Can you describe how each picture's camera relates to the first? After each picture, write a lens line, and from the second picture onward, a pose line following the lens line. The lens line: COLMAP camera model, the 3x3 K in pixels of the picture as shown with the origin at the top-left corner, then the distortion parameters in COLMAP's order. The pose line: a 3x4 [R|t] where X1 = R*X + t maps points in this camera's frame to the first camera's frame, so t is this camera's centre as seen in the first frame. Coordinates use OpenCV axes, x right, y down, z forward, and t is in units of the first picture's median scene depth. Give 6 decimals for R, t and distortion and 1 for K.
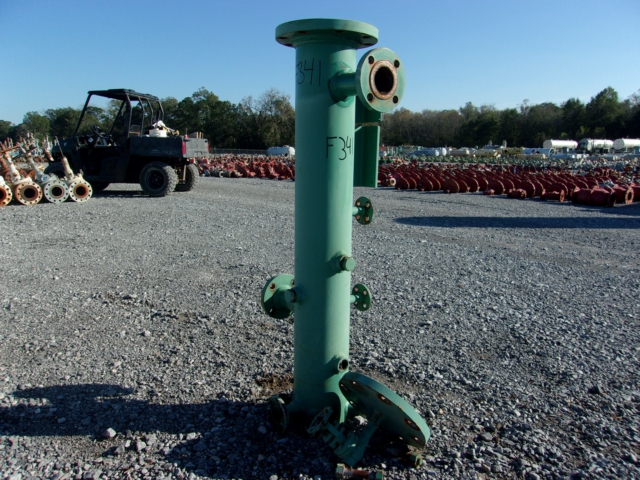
lens RADIAL K [[512.3, 0, 320.0], [0, 512.3, 240.0], [0, 0, 1]] dist [-0.040842, 0.094585]
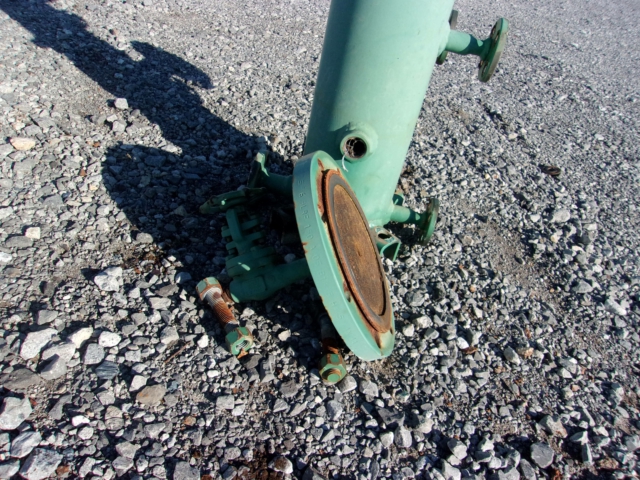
lens RADIAL K [[512.3, 0, 320.0], [0, 512.3, 240.0], [0, 0, 1]] dist [-0.040842, 0.094585]
pose [[0.666230, 0.516487, -0.537940, 0.331195], [-0.303229, 0.846637, 0.437330, 0.111386], [0.681315, -0.128243, 0.720669, 0.588437]]
